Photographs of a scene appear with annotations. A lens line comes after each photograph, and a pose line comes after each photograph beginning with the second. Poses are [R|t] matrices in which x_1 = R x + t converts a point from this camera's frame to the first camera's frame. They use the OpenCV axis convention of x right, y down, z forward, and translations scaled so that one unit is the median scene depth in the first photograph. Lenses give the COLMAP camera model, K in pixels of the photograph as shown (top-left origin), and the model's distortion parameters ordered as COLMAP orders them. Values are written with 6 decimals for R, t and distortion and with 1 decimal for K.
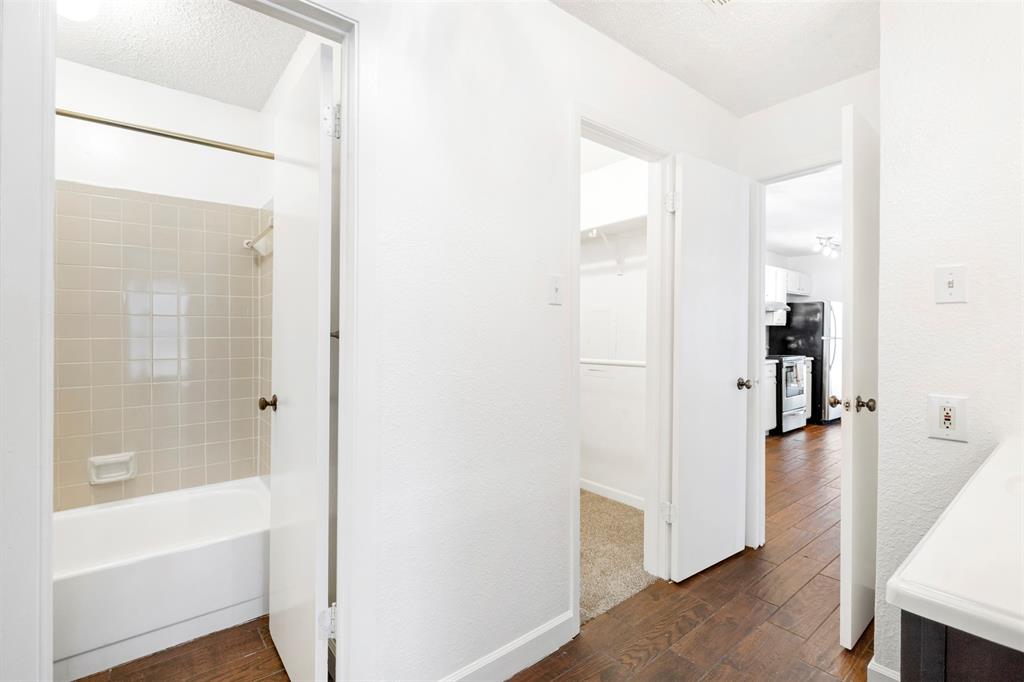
lens RADIAL K [[462.1, 0, 511.3], [0, 462.1, 347.0], [0, 0, 1]] dist [-0.000026, -0.000390]
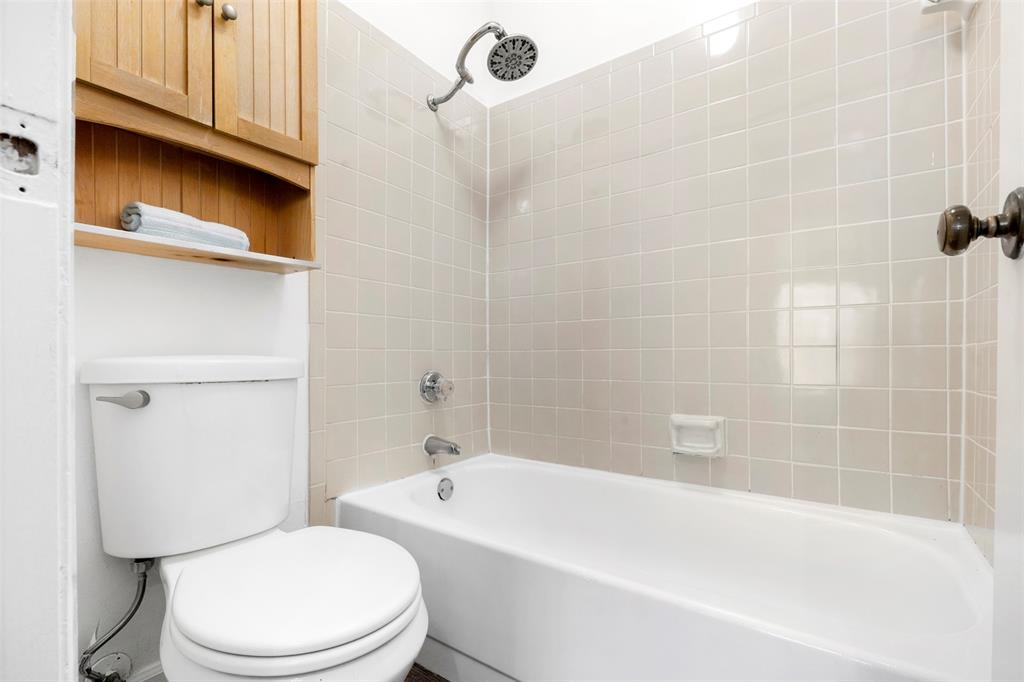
lens RADIAL K [[462.1, 0, 511.3], [0, 462.1, 347.0], [0, 0, 1]] dist [-0.000026, -0.000390]
pose [[0.276130, -0.007561, -0.961091, -0.277929], [-0.019854, 0.999711, -0.013569, 0.144576], [0.960915, 0.022829, 0.275900, 0.536659]]
